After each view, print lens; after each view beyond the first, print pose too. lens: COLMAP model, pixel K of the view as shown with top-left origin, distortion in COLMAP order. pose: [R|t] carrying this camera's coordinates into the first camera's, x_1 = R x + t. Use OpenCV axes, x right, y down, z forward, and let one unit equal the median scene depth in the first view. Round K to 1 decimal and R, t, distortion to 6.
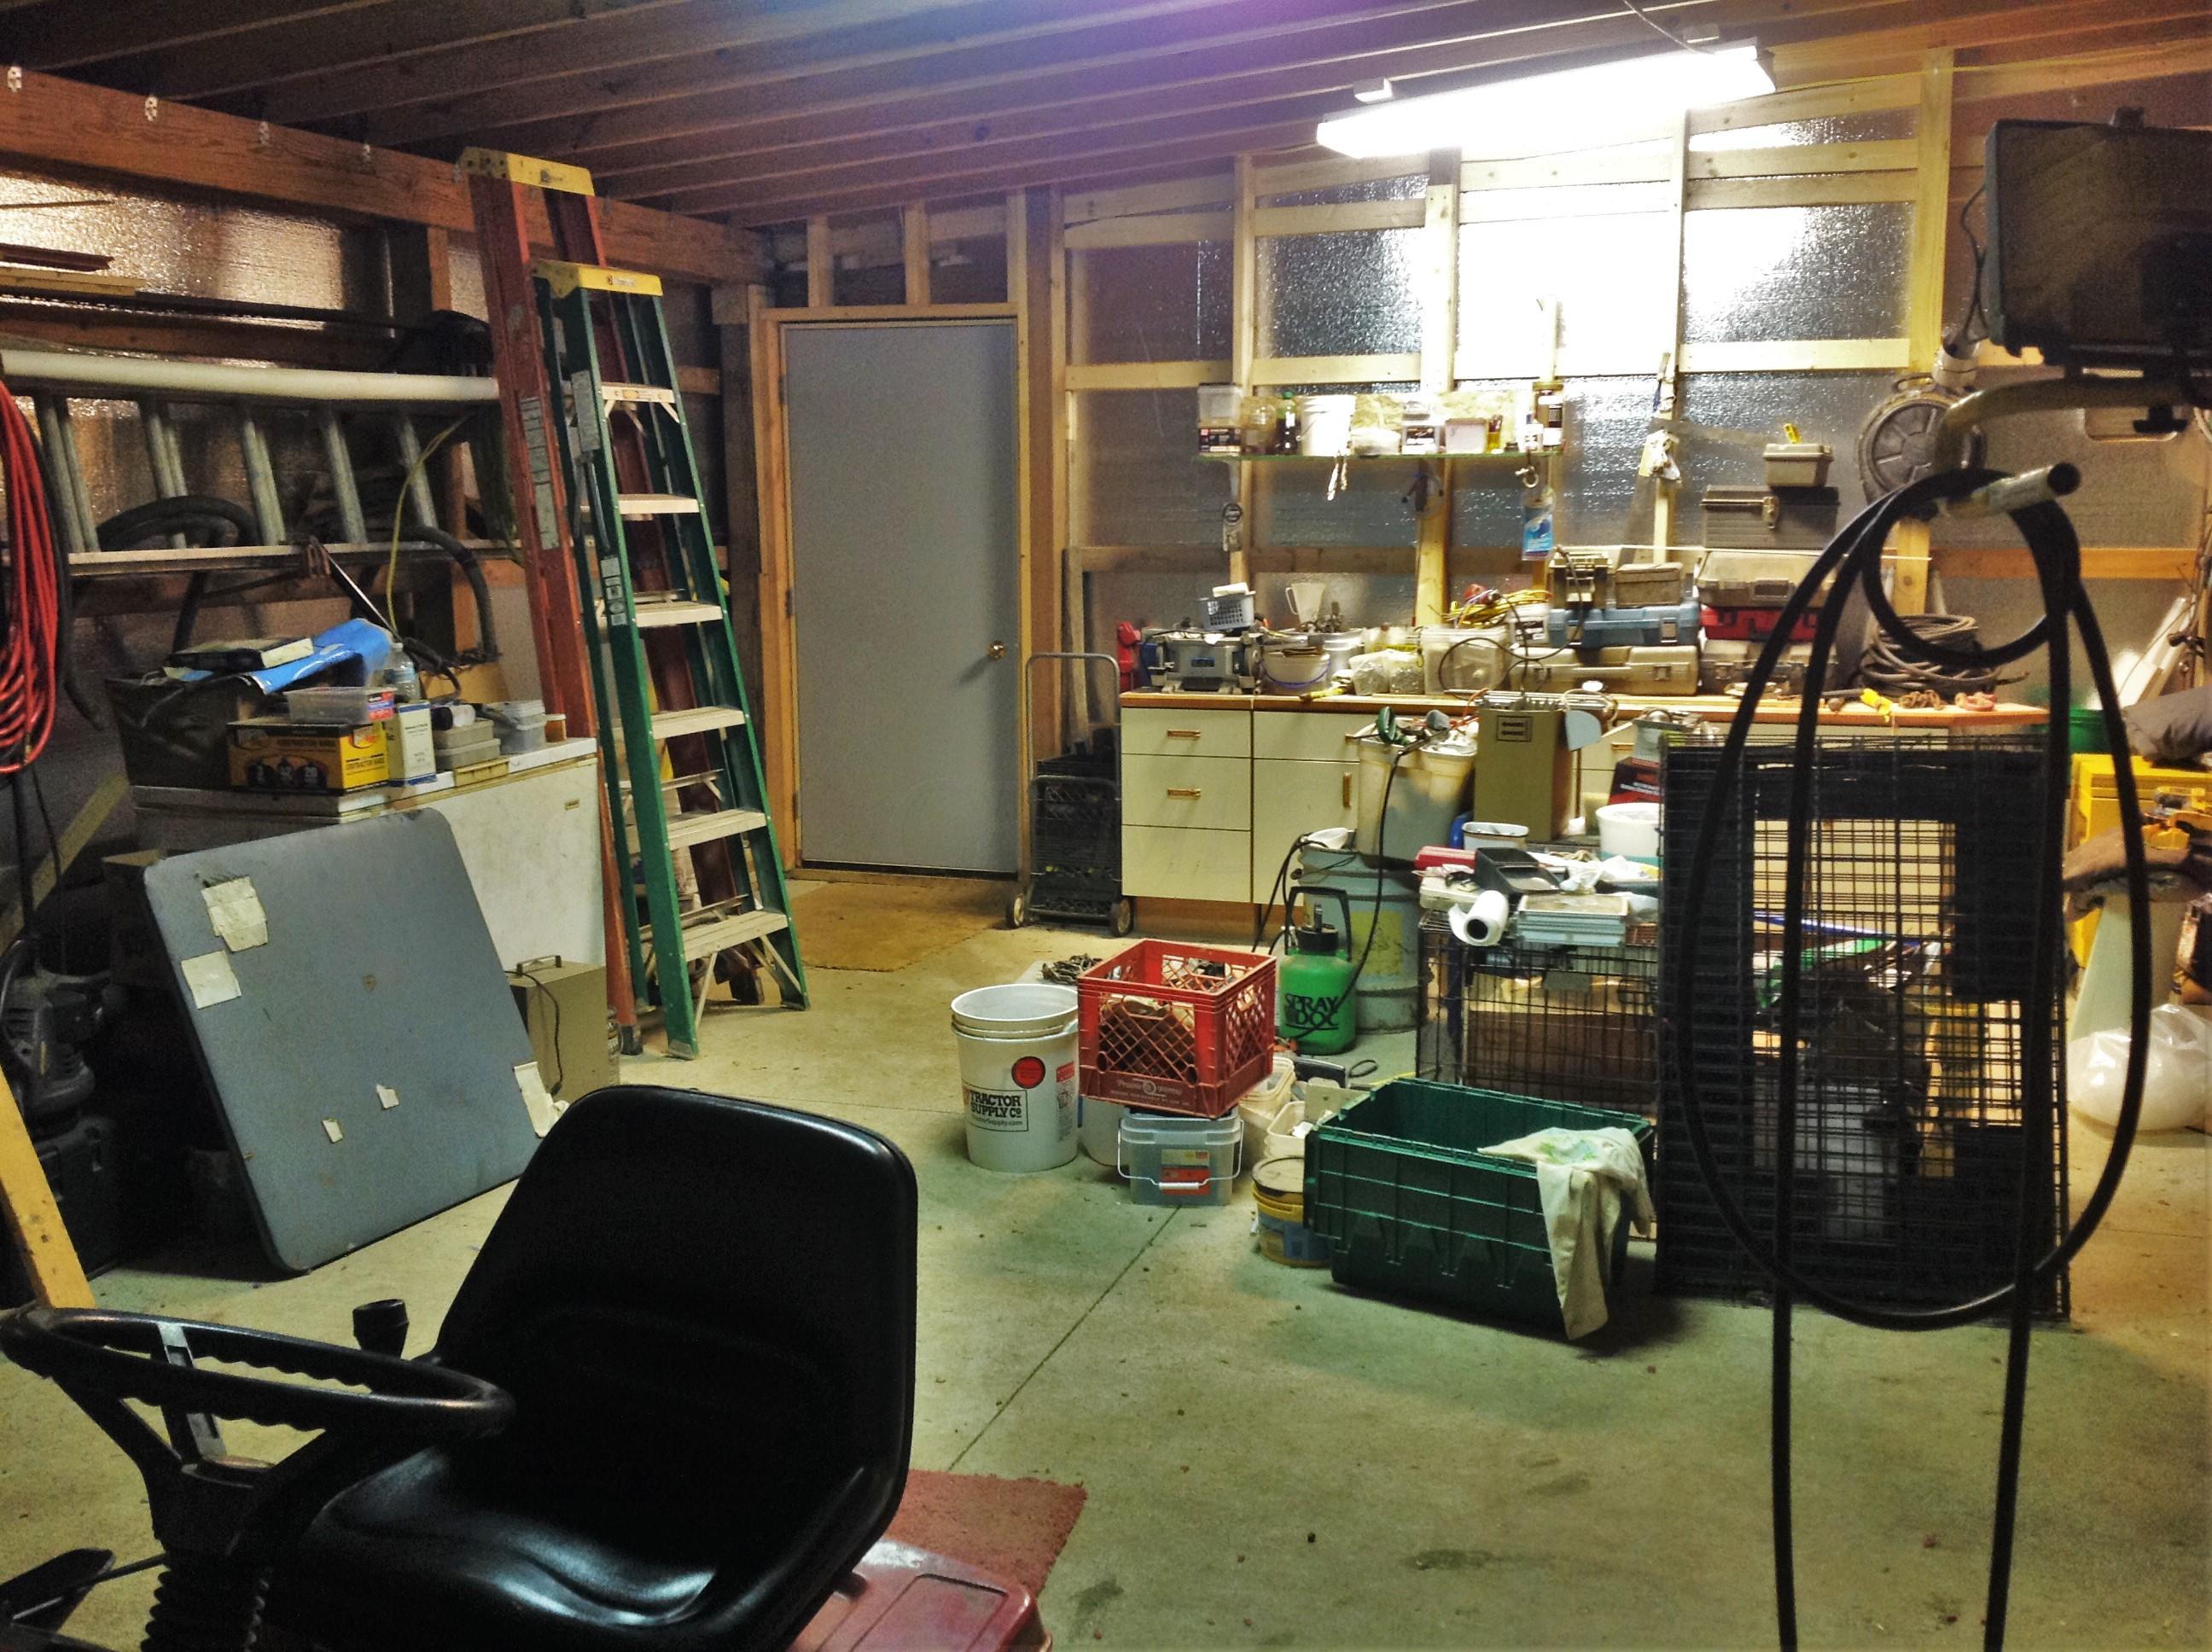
lens RADIAL K [[2073.5, 0, 1101.5], [0, 2073.5, 823.4], [0, 0, 1]] dist [0.192715, -0.448958]
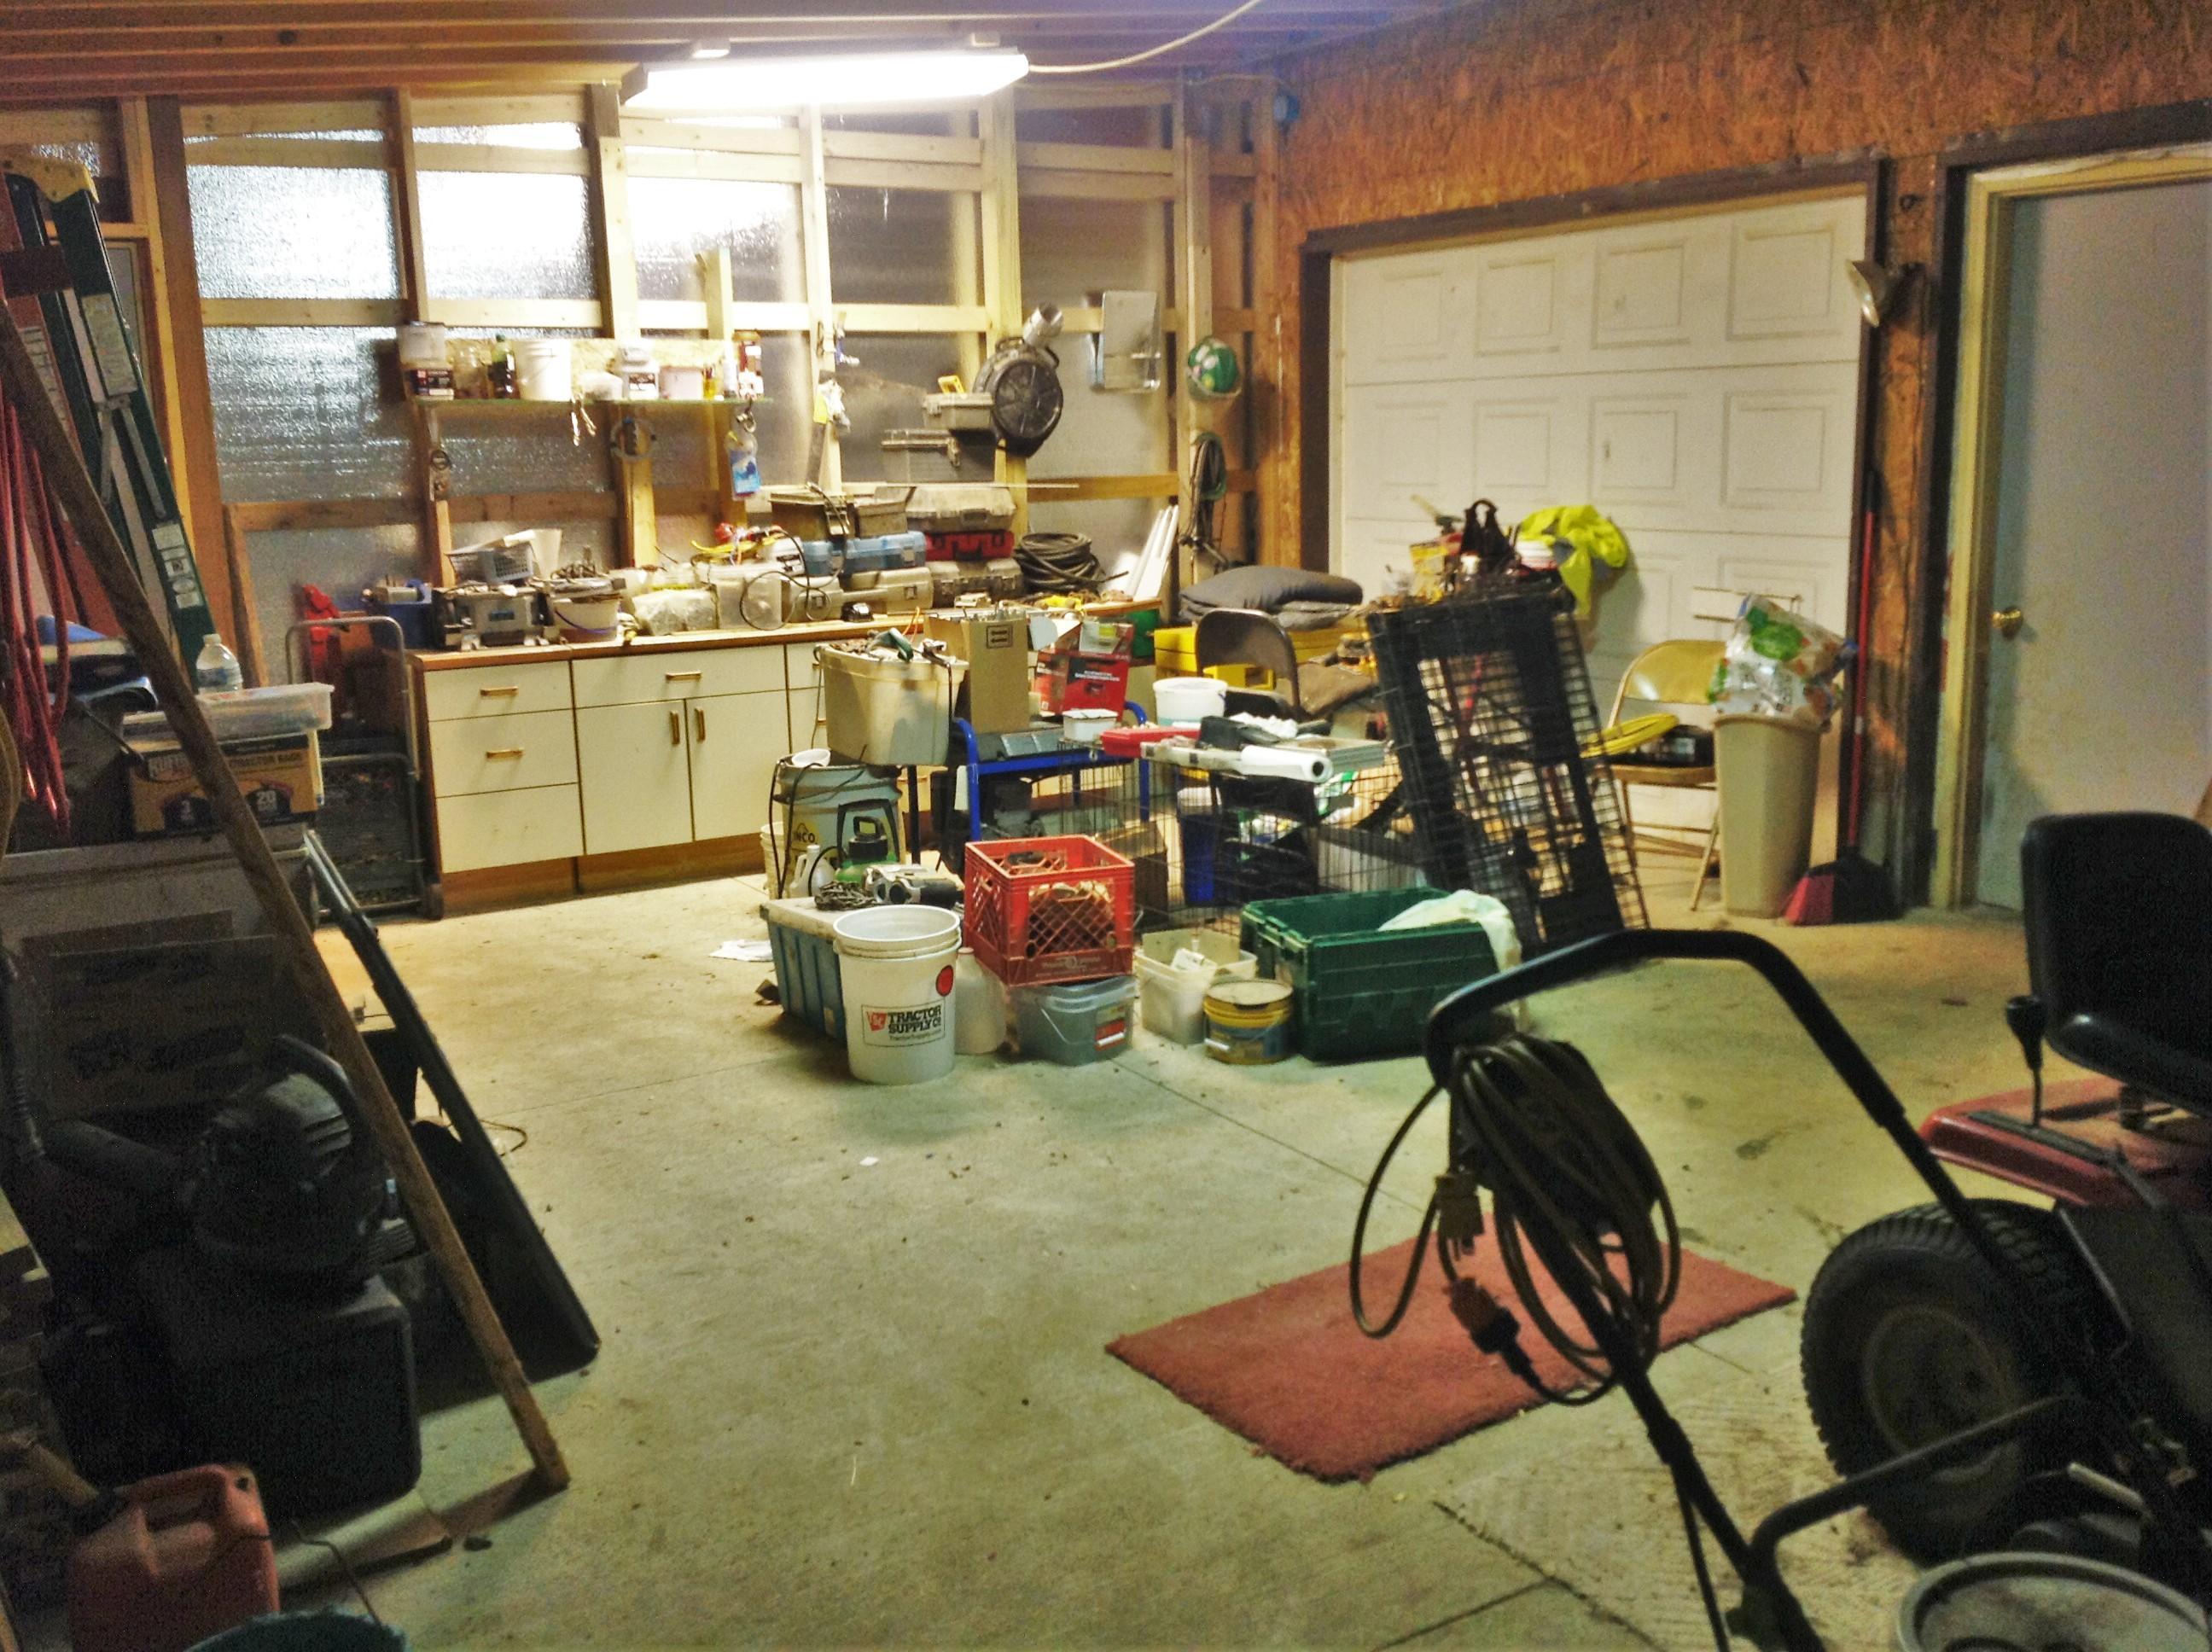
lens RADIAL K [[2073.5, 0, 1101.5], [0, 2073.5, 823.4], [0, 0, 1]] dist [0.192715, -0.448958]
pose [[0.642447, -0.154891, 0.750514, -0.528947], [0.141646, 0.986487, 0.082341, -0.024457], [-0.753126, 0.053408, 0.655705, 0.166987]]
